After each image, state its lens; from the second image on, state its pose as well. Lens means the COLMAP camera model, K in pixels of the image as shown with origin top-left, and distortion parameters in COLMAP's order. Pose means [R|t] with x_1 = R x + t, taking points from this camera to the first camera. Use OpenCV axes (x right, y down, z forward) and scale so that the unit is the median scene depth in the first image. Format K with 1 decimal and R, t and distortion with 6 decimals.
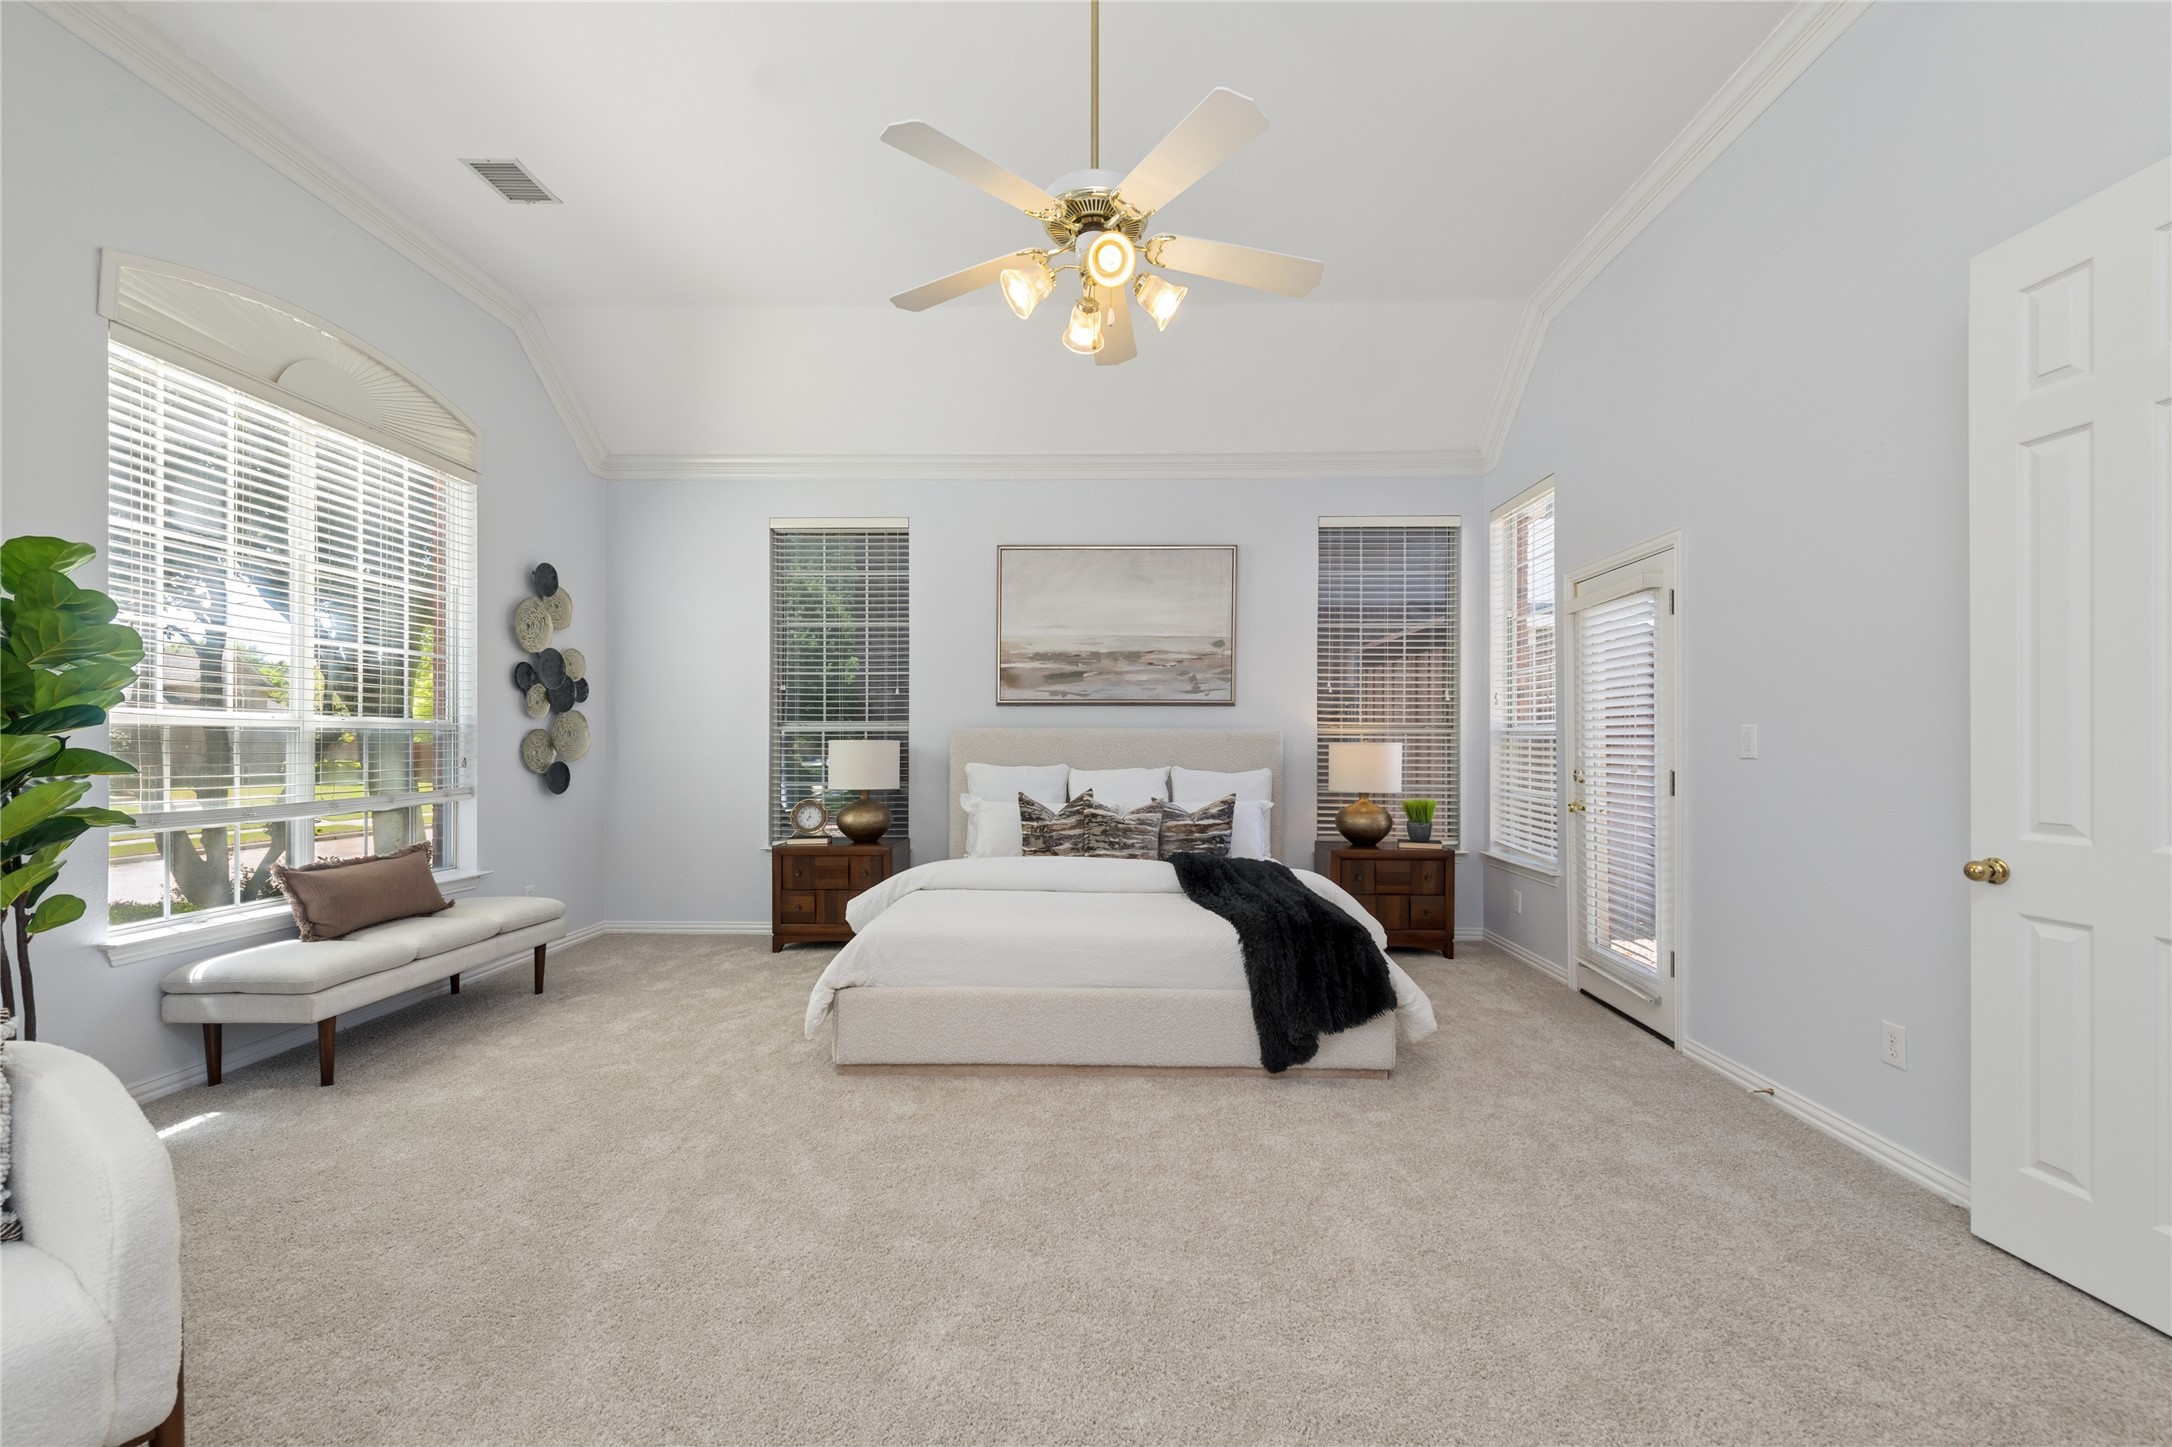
lens RADIAL K [[860.2, 0, 1117.8], [0, 860.2, 746.8], [0, 0, 1]] dist [0.012168, -0.006187]
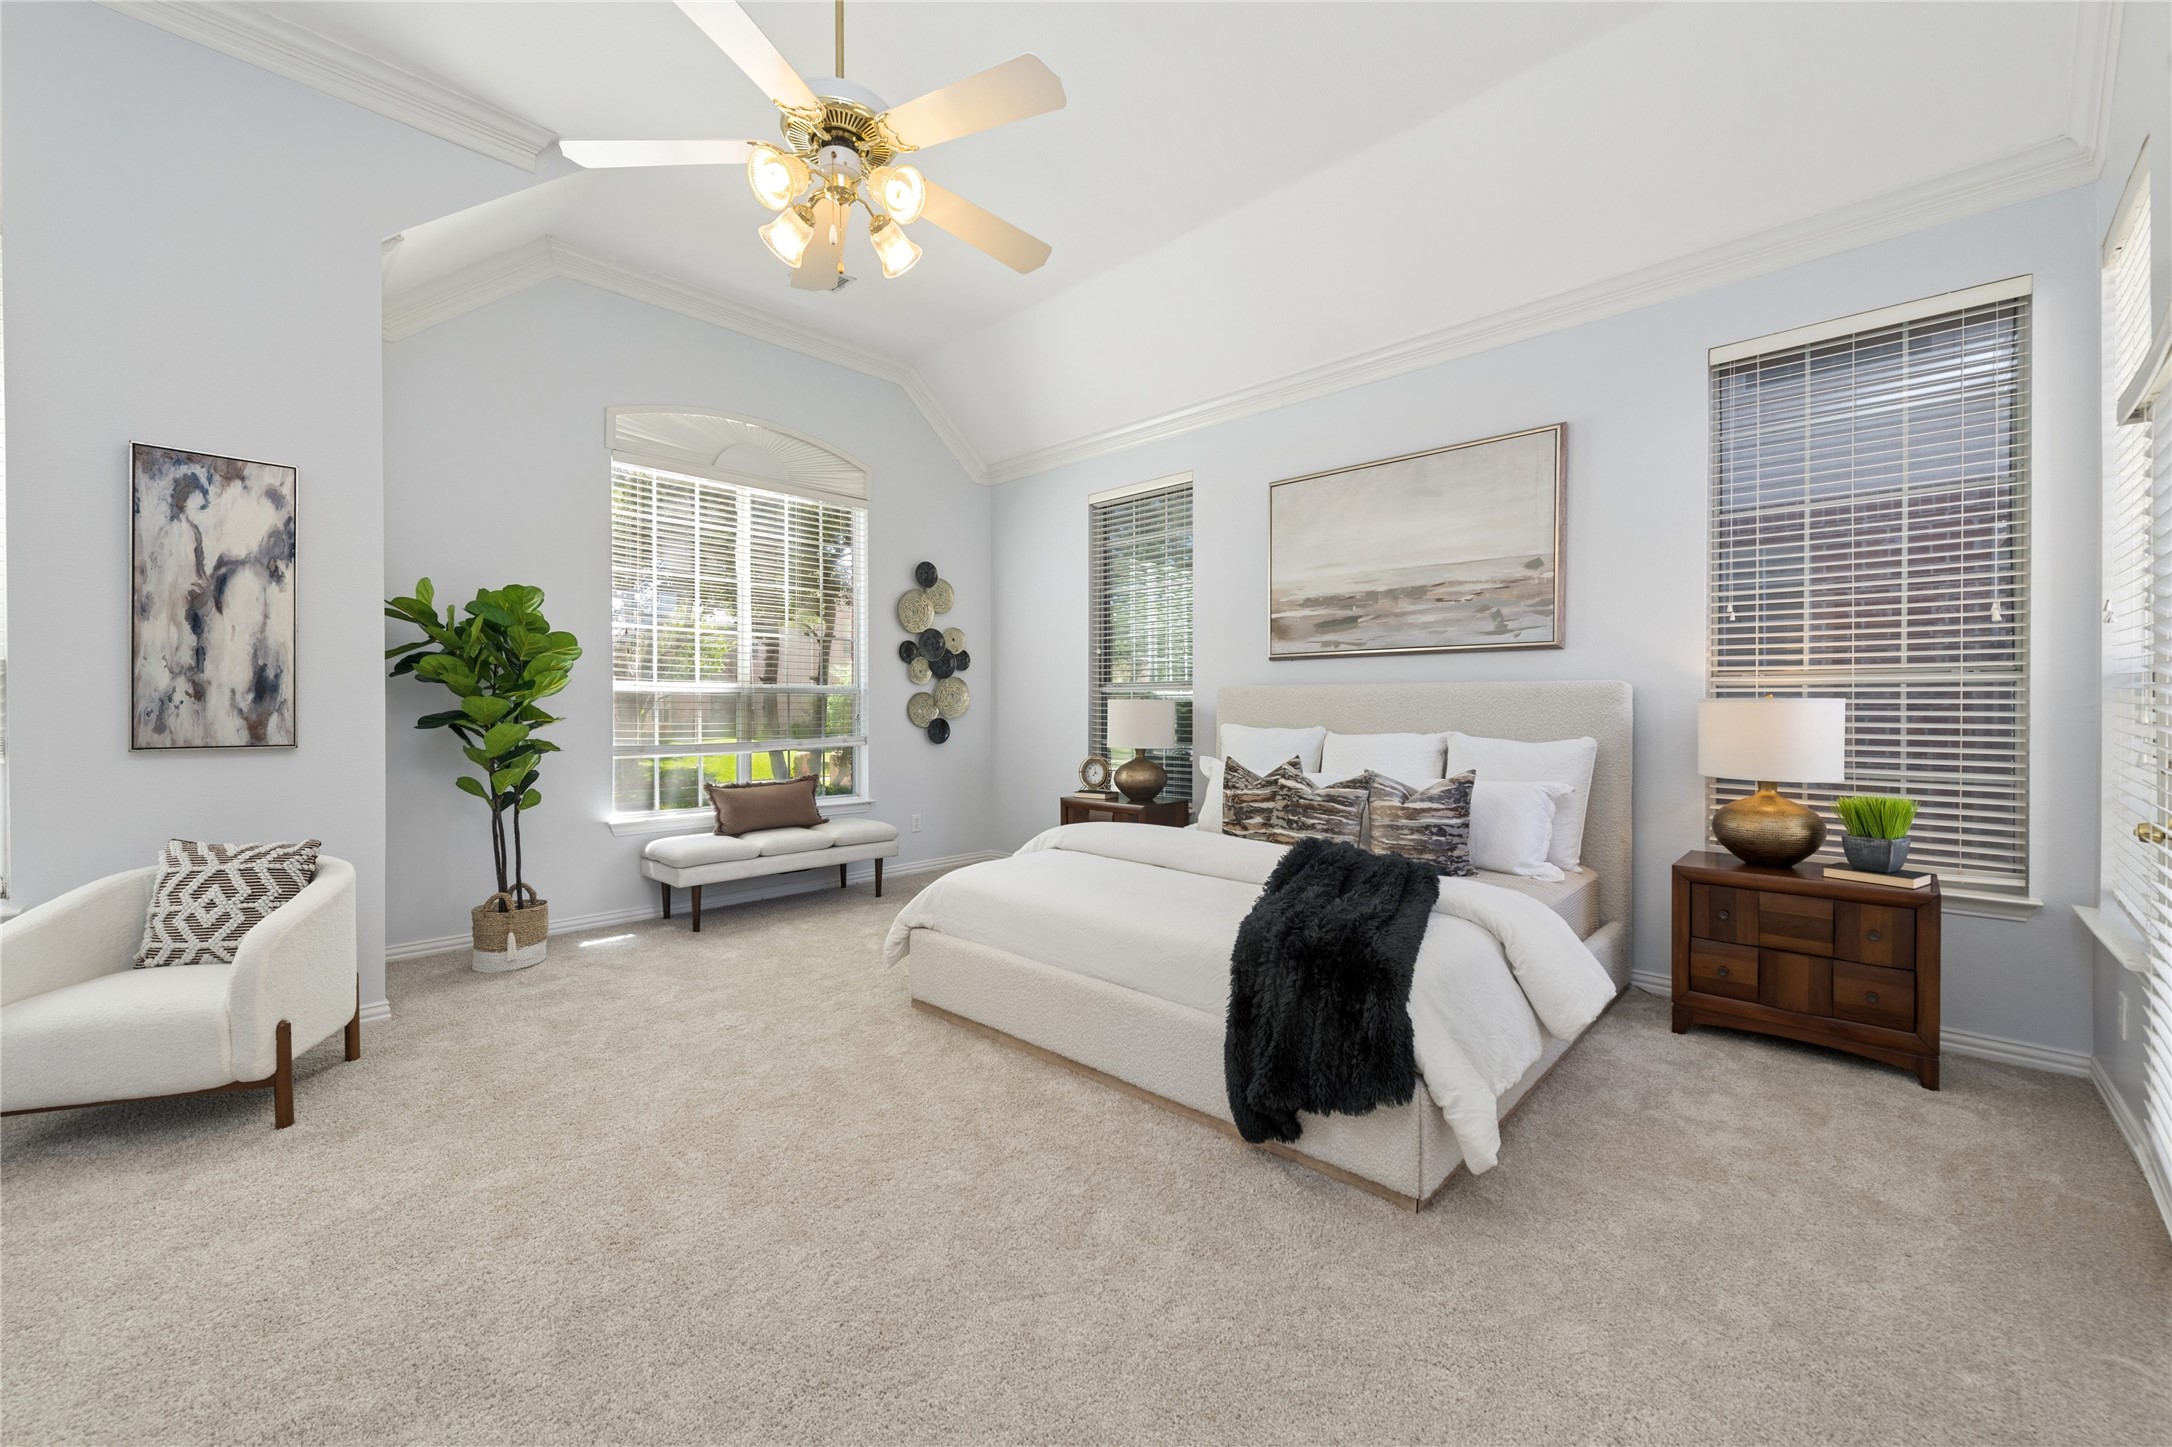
lens RADIAL K [[863.4, 0, 1084.4], [0, 863.4, 714.7], [0, 0, 1]] dist [0.002166, -0.000420]
pose [[0.732769, 0.005856, -0.680452, 0.398367], [-0.002279, 0.999978, 0.006152, 0.004172], [0.680474, -0.002957, 0.732766, 0.245736]]
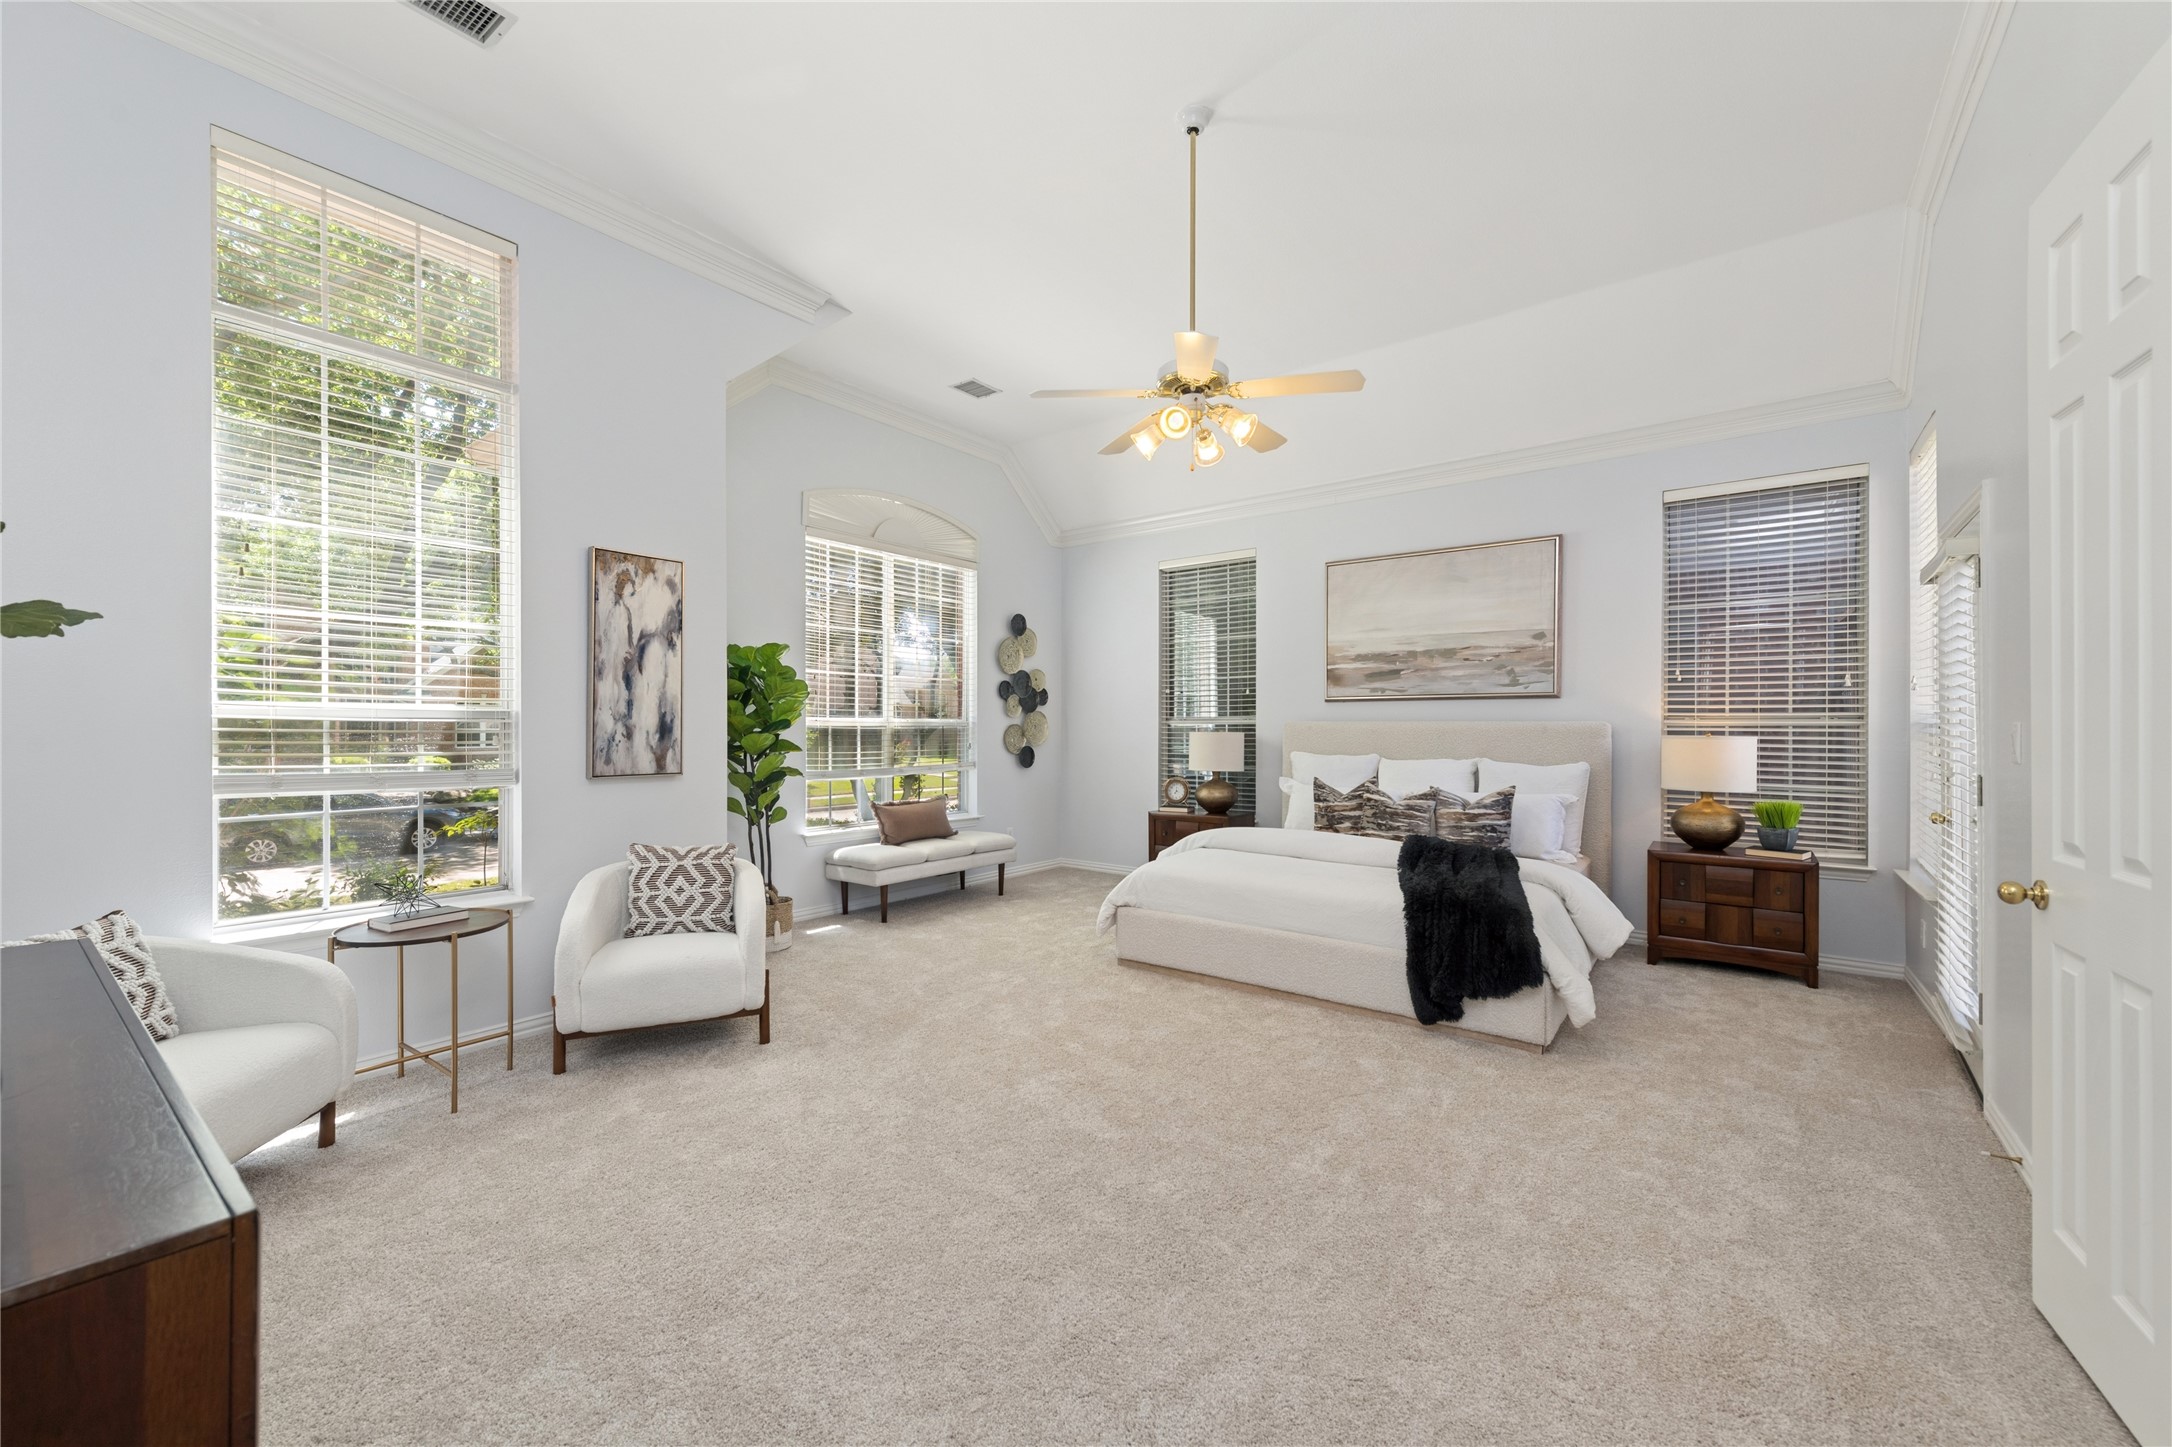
lens RADIAL K [[857.7, 0, 1082.5], [0, 857.7, 733.7], [0, 0, 1]] dist [0.001415, -0.000126]
pose [[0.800439, 0.004083, -0.599400, 0.344221], [-0.002105, 0.999990, 0.004001, -0.011214], [0.599411, -0.001941, 0.800439, -0.135841]]
